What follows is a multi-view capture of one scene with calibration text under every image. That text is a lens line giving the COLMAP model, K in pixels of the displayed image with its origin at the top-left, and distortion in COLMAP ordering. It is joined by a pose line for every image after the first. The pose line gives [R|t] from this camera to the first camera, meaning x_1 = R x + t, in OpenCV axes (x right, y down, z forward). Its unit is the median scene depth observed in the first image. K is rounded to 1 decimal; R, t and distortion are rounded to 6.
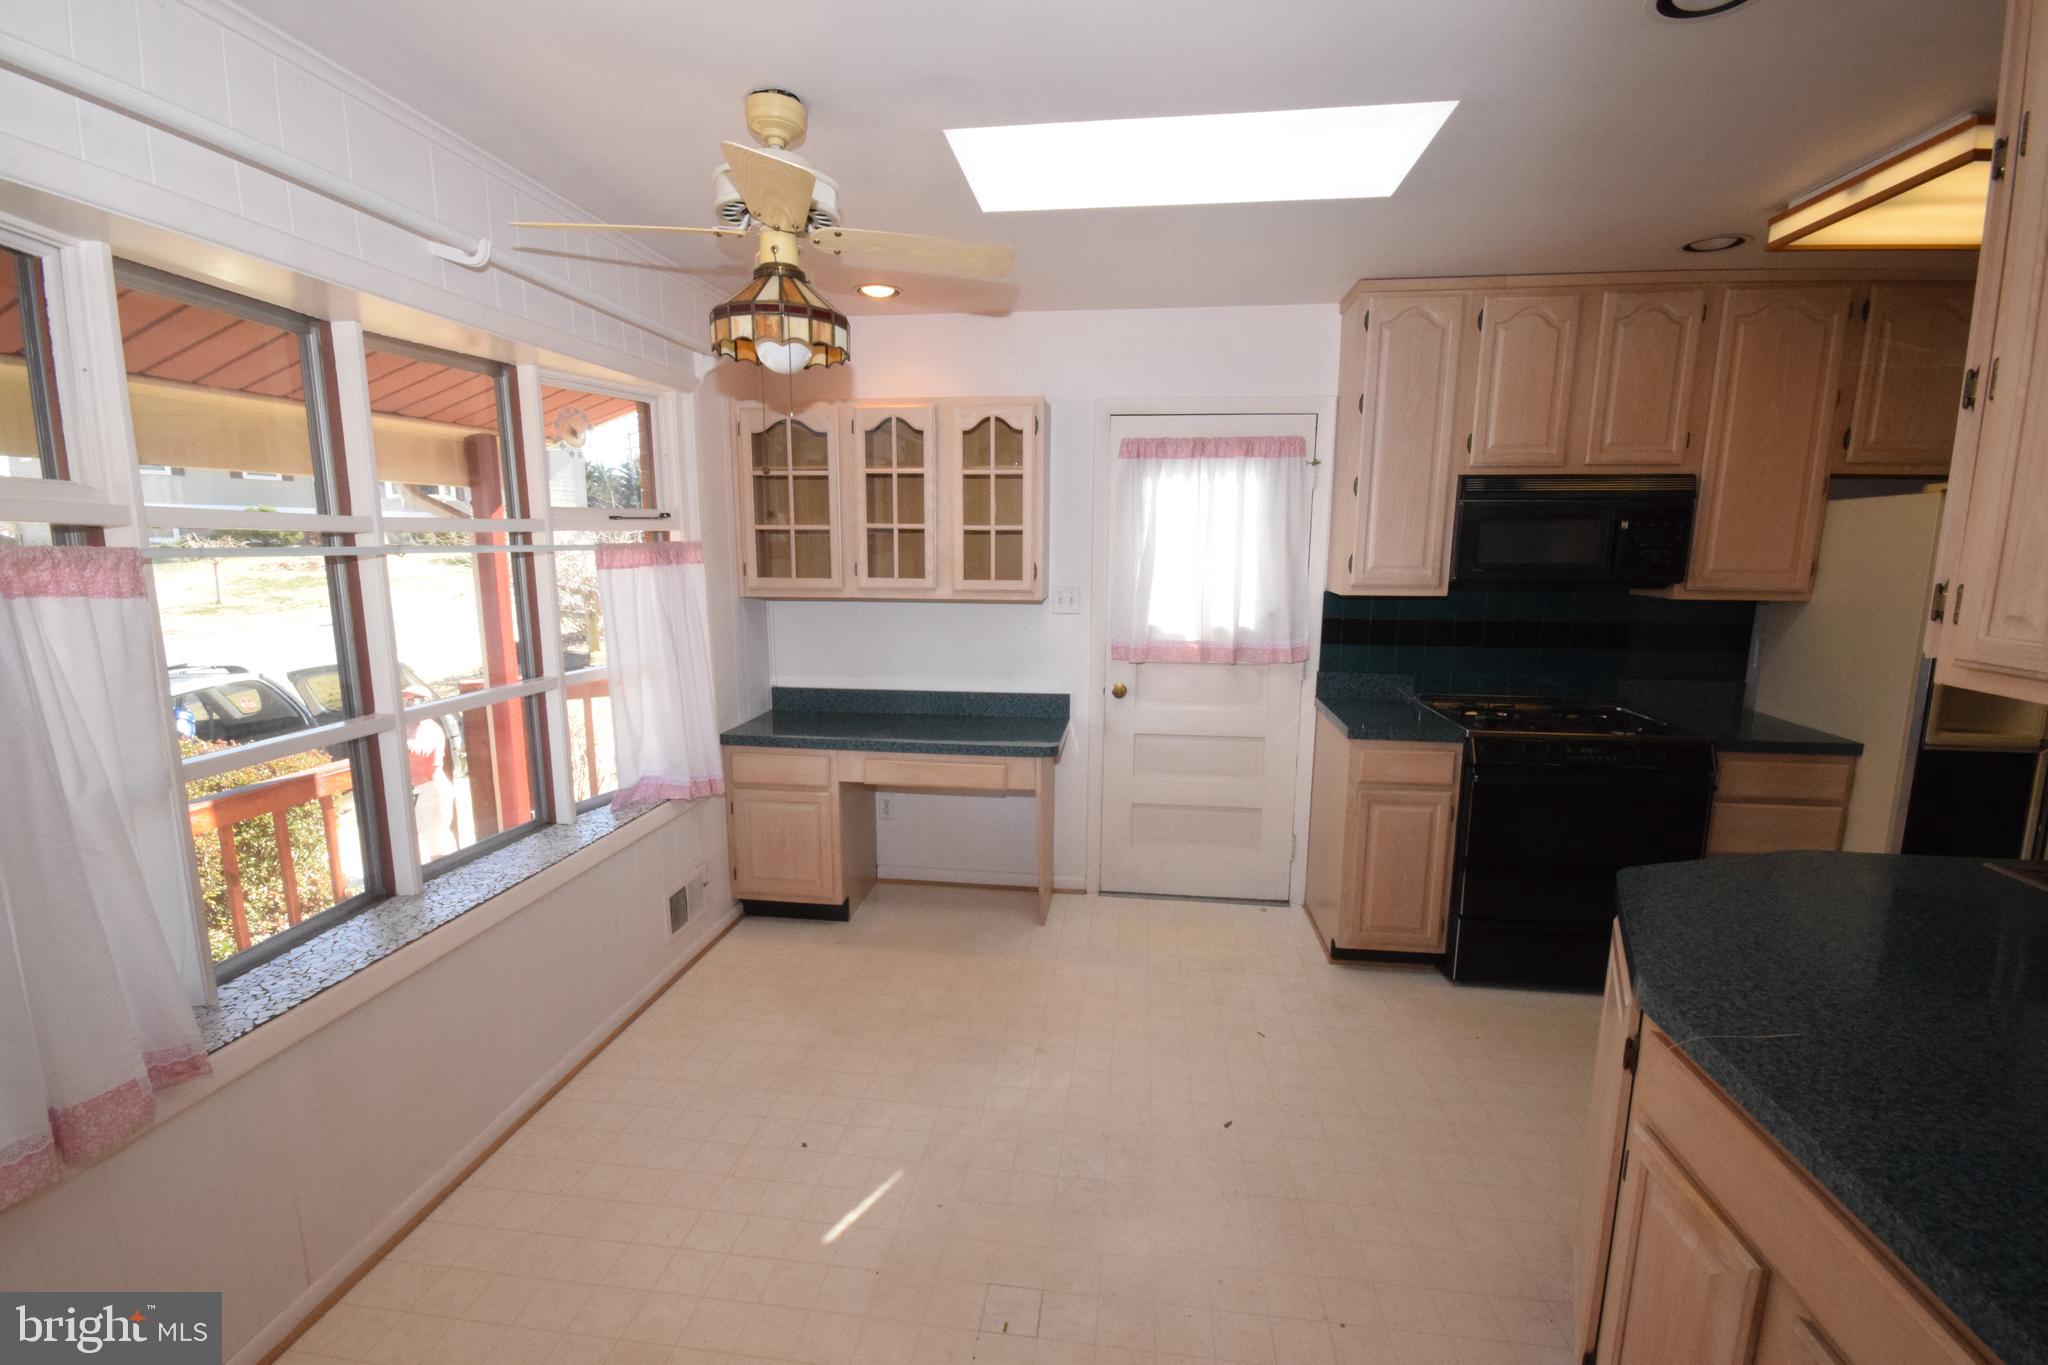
lens RADIAL K [[908.8, 0, 1031.8], [0, 908.8, 691.7], [0, 0, 1]] dist [0.002996, -0.005386]
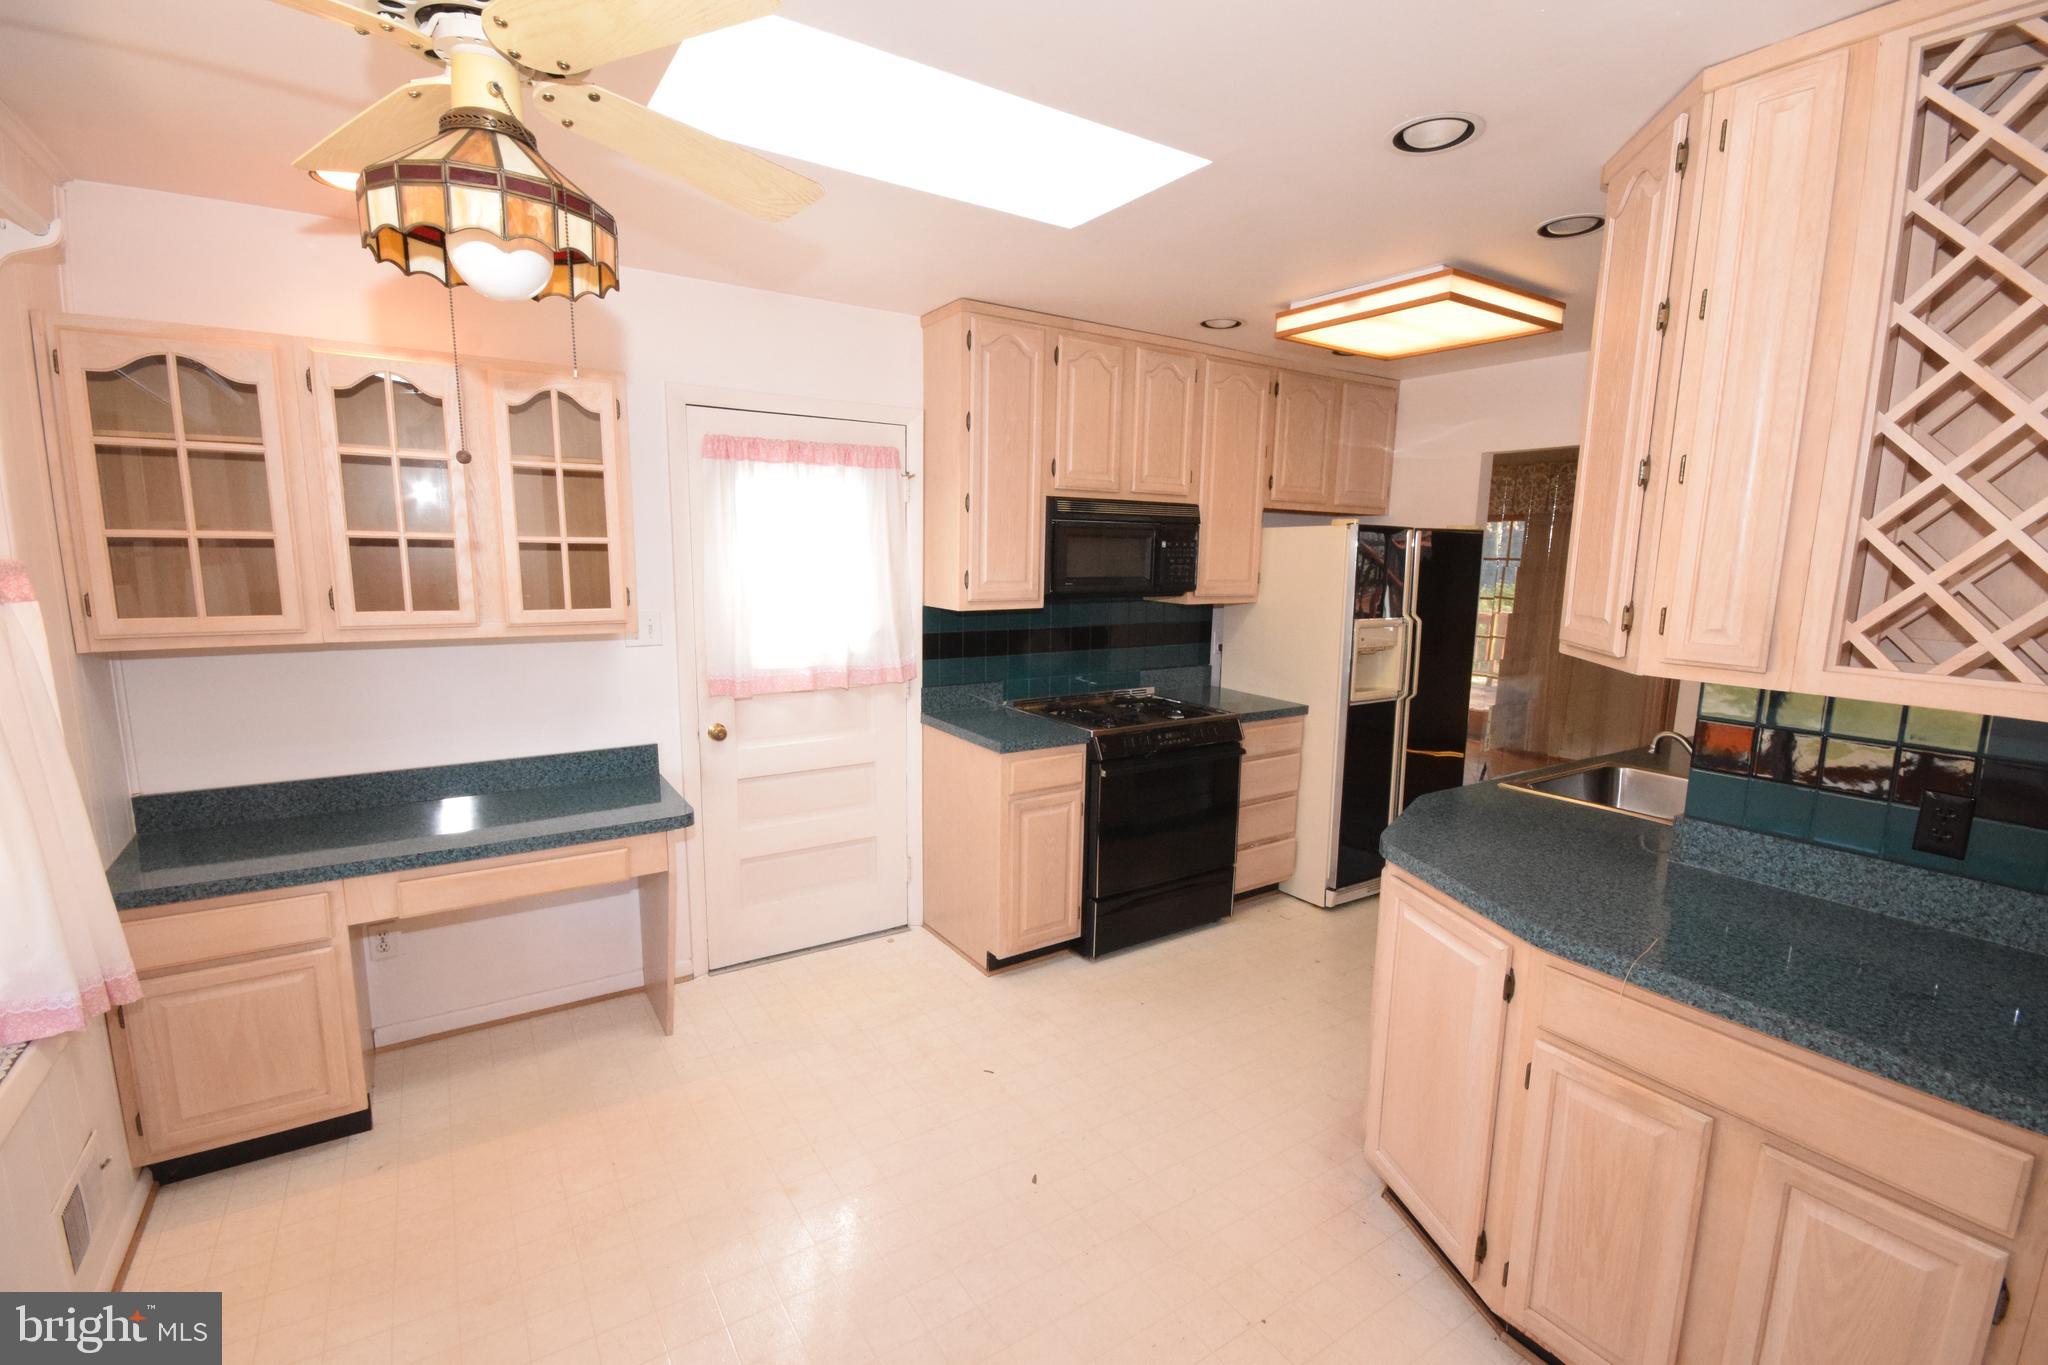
lens RADIAL K [[908.8, 0, 1031.5], [0, 908.8, 688.9], [0, 0, 1]] dist [0.002996, -0.005386]
pose [[0.759869, -0.094591, 0.643157, -0.258443], [0.094137, 0.994940, 0.035109, -0.050034], [-0.643224, 0.033867, 0.764929, 0.190040]]
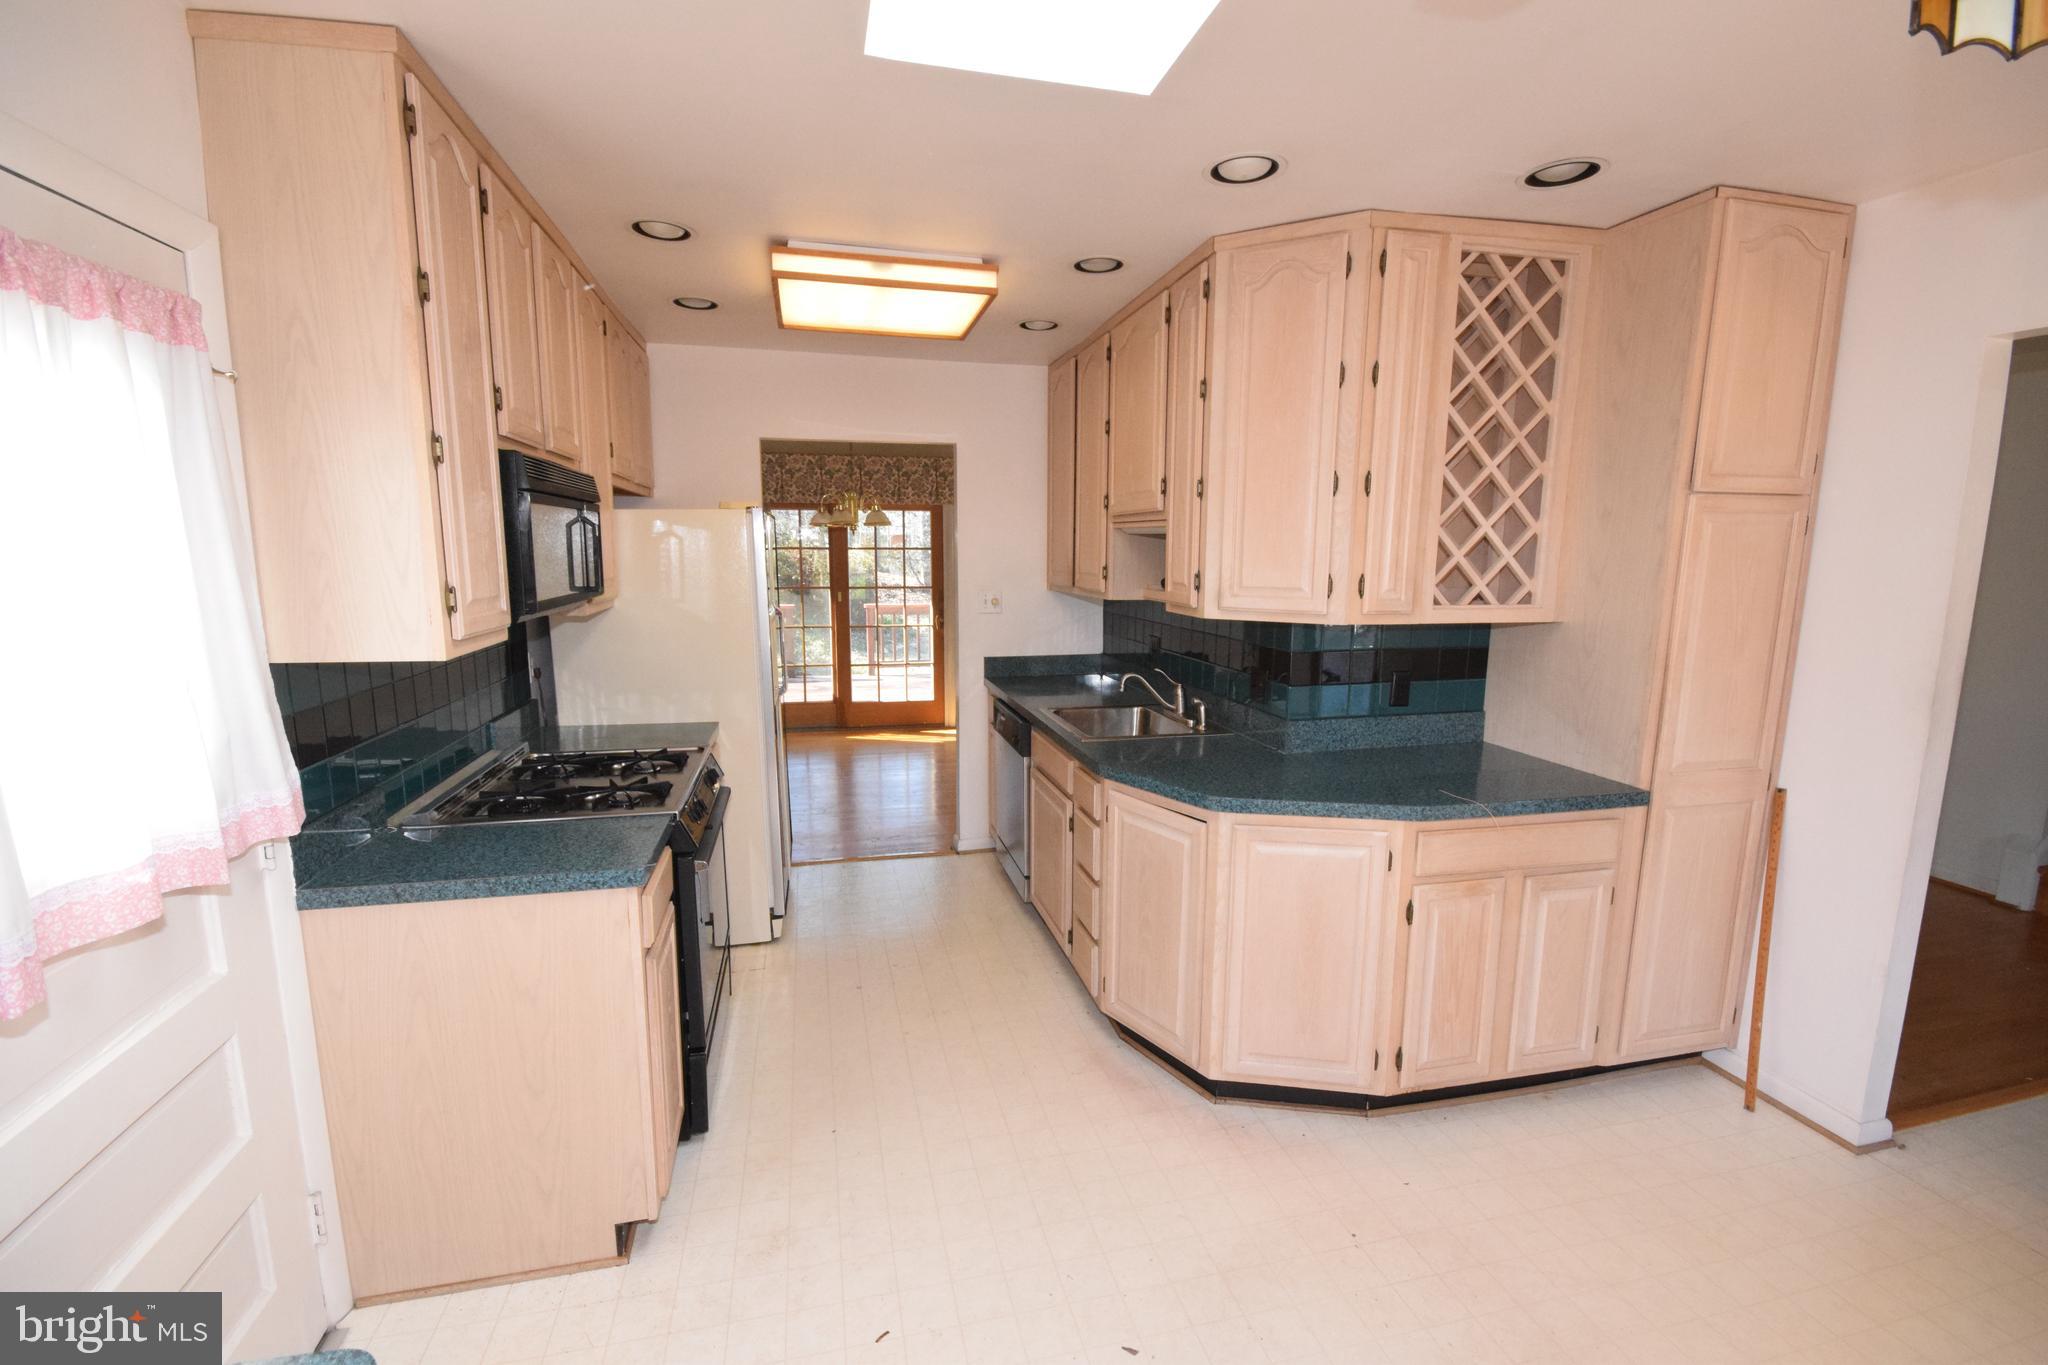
lens RADIAL K [[908.8, 0, 1030.1], [0, 908.8, 670.3], [0, 0, 1]] dist [0.002996, -0.005386]
pose [[-0.355400, -0.136969, 0.924624, -0.268332], [0.141232, 0.969980, 0.197973, -0.161667], [-0.923983, 0.200946, -0.325387, 0.890616]]
